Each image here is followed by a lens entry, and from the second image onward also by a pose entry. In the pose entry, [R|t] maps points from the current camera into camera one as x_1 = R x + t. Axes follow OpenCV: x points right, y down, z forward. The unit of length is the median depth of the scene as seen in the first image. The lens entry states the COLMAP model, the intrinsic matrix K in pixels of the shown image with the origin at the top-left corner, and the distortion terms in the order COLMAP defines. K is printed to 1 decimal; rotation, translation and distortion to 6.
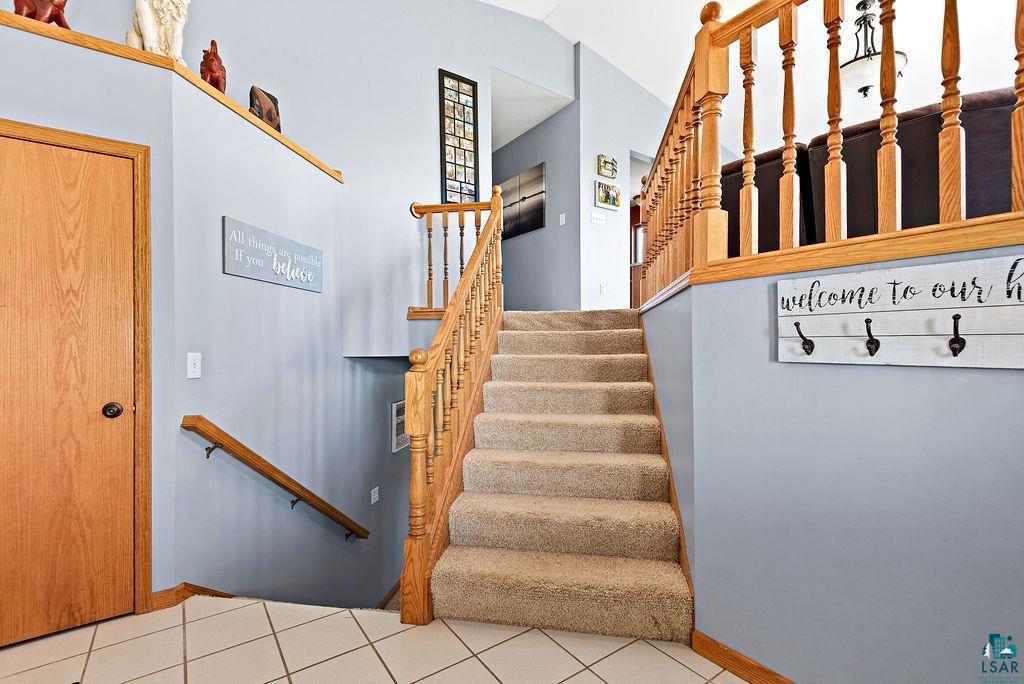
lens RADIAL K [[457.7, 0, 511.3], [0, 457.7, 343.5], [0, 0, 1]] dist [0.002057, -0.004464]
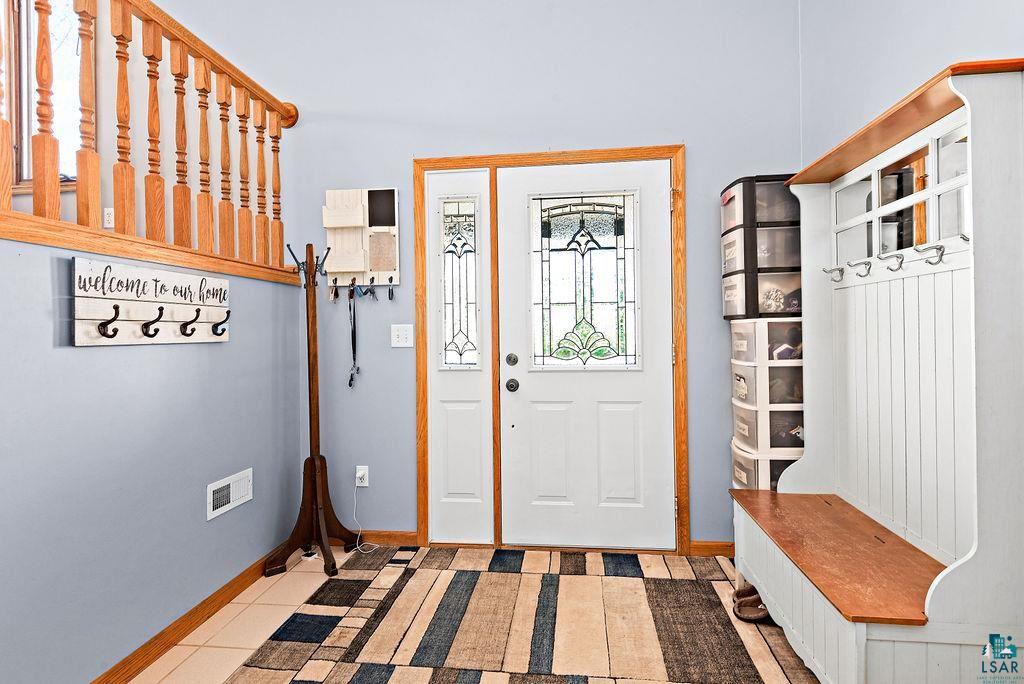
lens RADIAL K [[526.8, 0, 512.3], [0, 526.8, 336.9], [0, 0, 1]] dist [0.000530, 0.000088]
pose [[-0.733052, 0.006111, 0.680145, -0.807248], [0.012364, 0.999914, 0.004342, 0.029097], [-0.680060, 0.011592, -0.733065, 1.255463]]
